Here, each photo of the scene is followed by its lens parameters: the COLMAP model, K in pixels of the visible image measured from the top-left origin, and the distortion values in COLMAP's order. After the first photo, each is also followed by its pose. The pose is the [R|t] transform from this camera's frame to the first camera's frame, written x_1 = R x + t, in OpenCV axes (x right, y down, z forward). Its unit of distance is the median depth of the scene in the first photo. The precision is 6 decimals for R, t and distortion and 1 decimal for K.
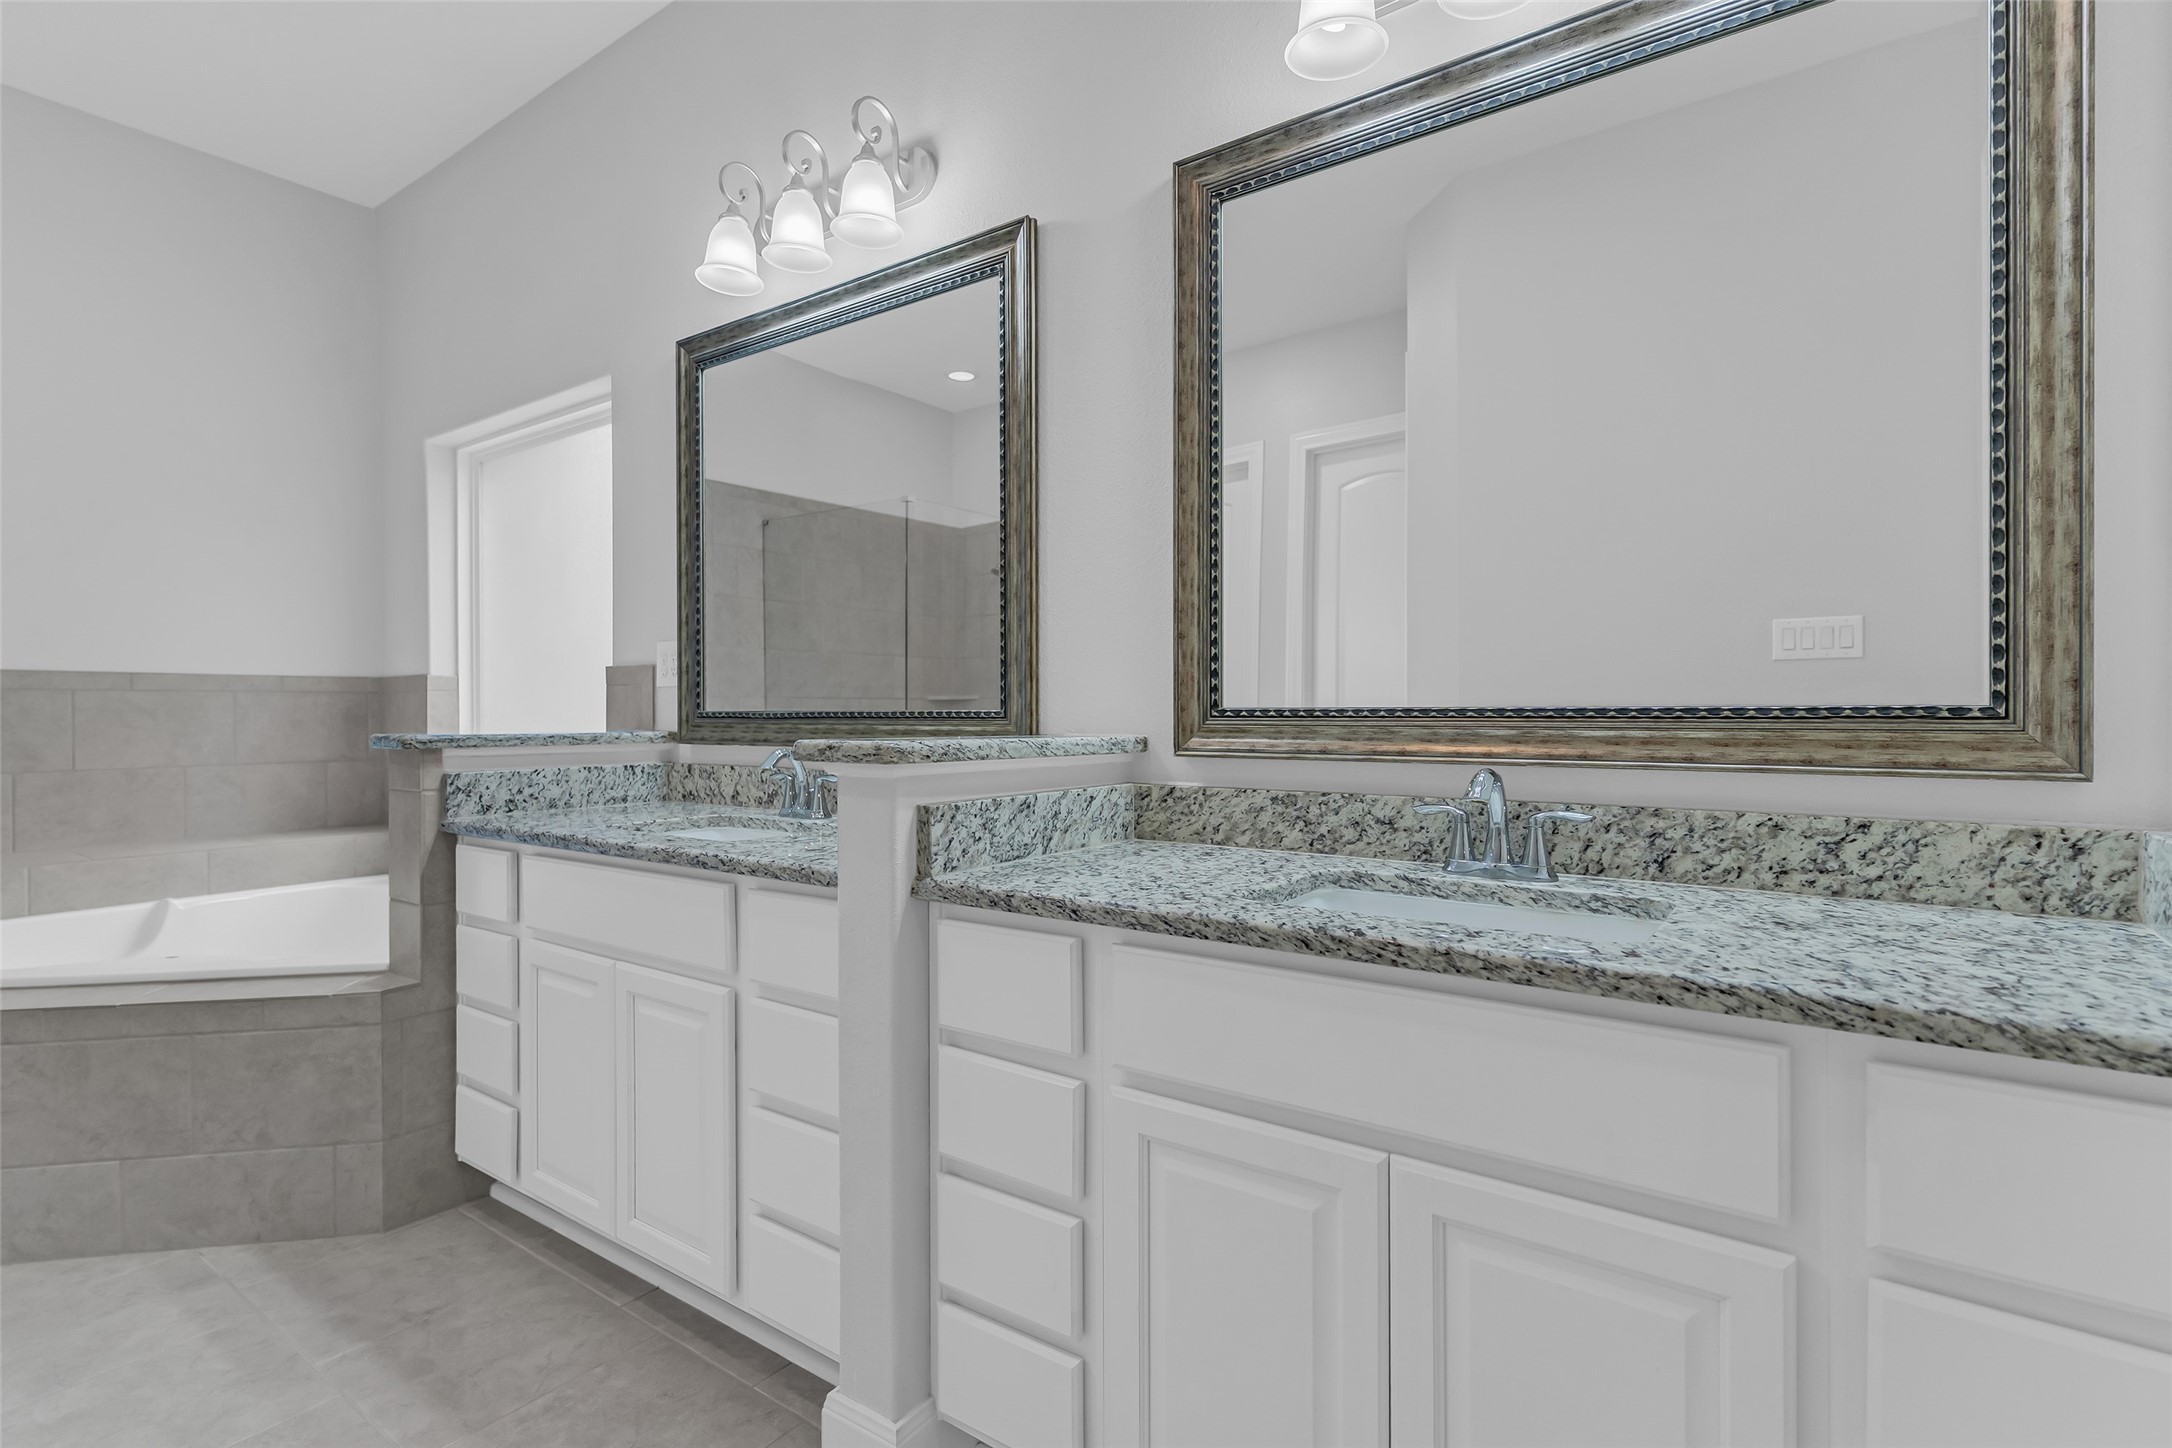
lens RADIAL K [[1050.0, 0, 1088.5], [0, 1050.0, 718.2], [0, 0, 1]] dist [0.001356, -0.000115]
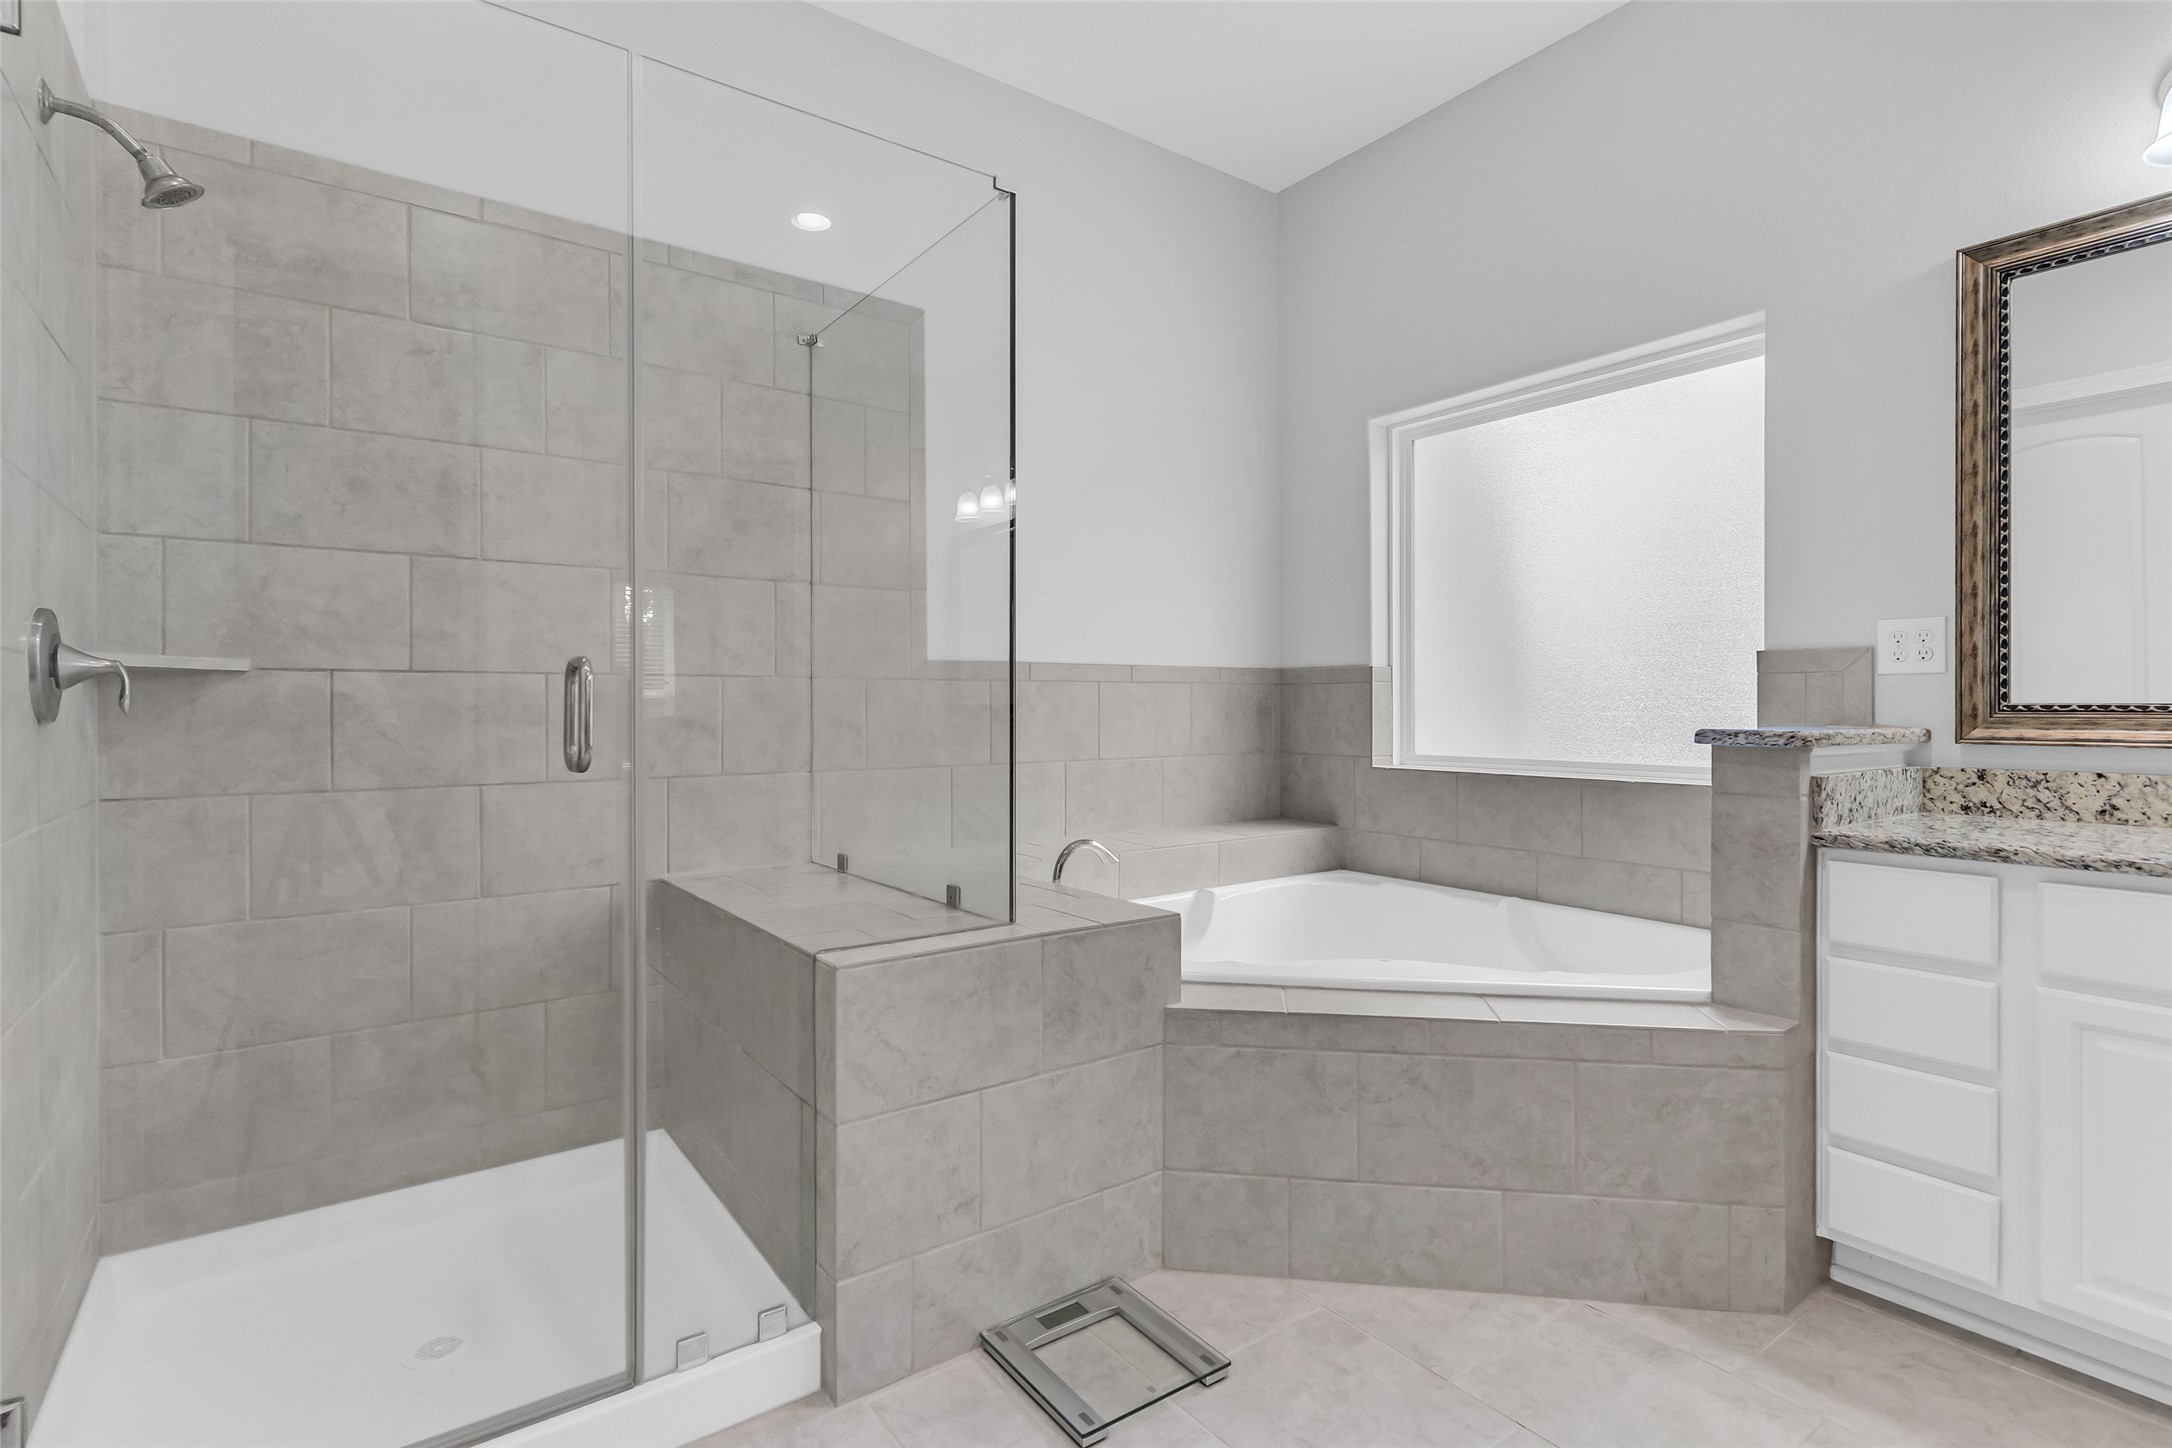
lens RADIAL K [[1050.0, 0, 1084.3], [0, 1050.0, 715.1], [0, 0, 1]] dist [0.001356, -0.000115]
pose [[0.949982, 0.006217, -0.312244, -0.947577], [-0.005945, 0.999981, 0.001824, 0.006126], [0.312249, 0.000124, 0.950000, 0.015789]]
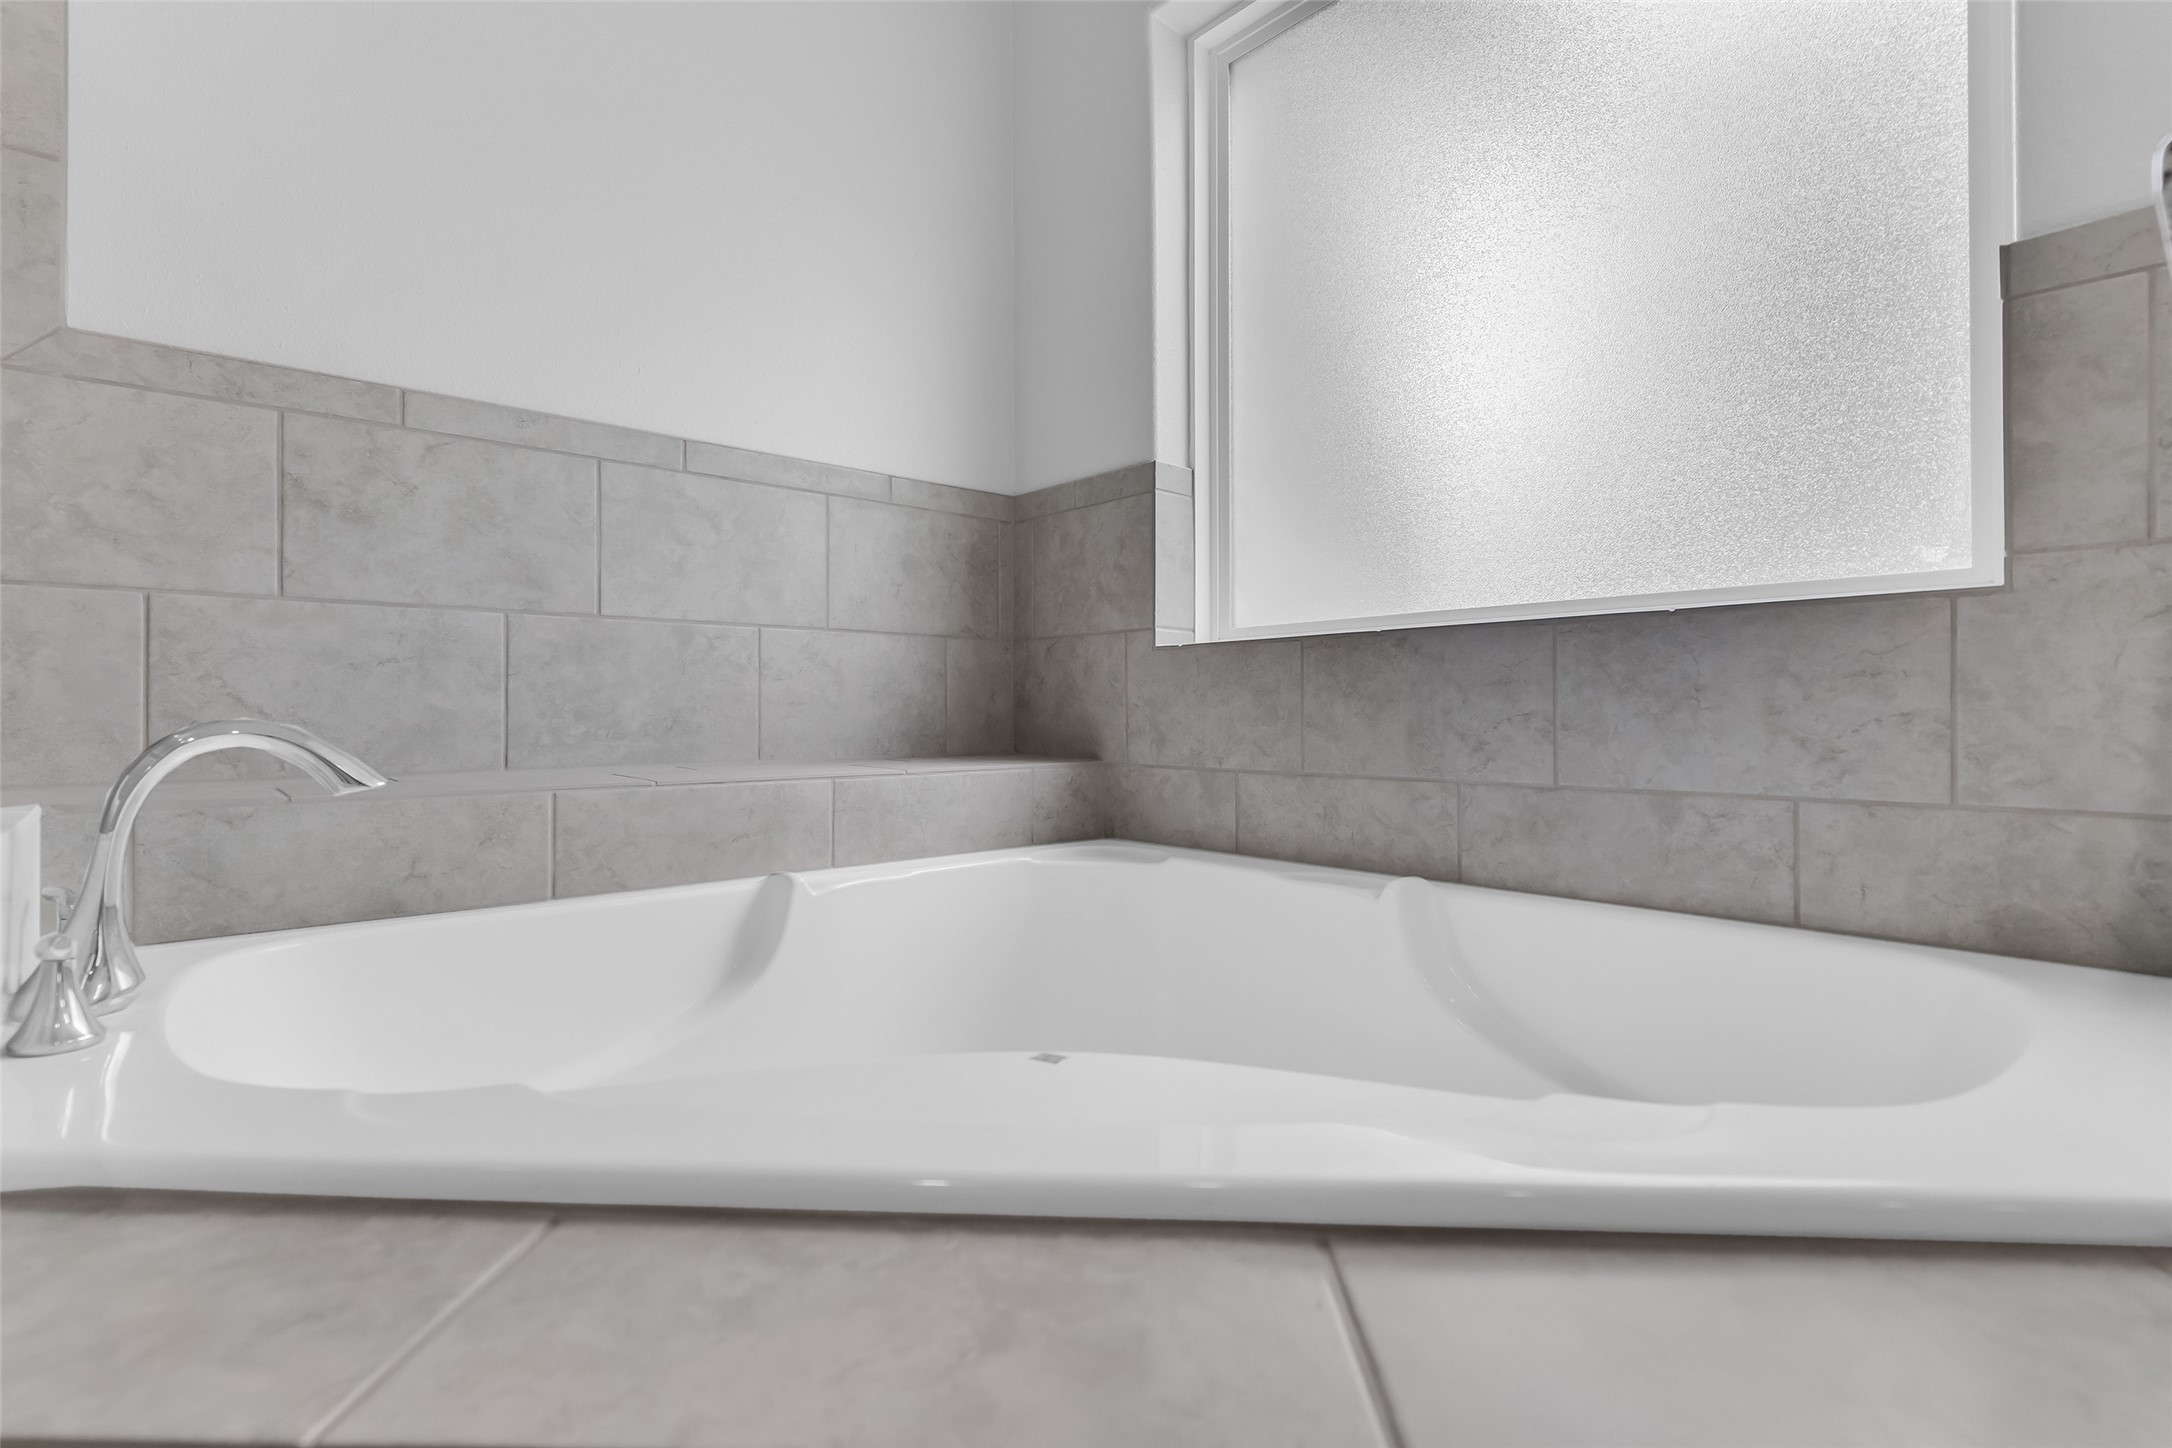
lens RADIAL K [[1050.0, 0, 1083.9], [0, 1050.0, 715.1], [0, 0, 1]] dist [0.001356, -0.000115]
pose [[0.977445, 0.003134, -0.211169, -0.905337], [-0.004995, 0.999953, -0.008282, 0.146522], [0.211133, 0.009150, 0.977415, 0.794924]]
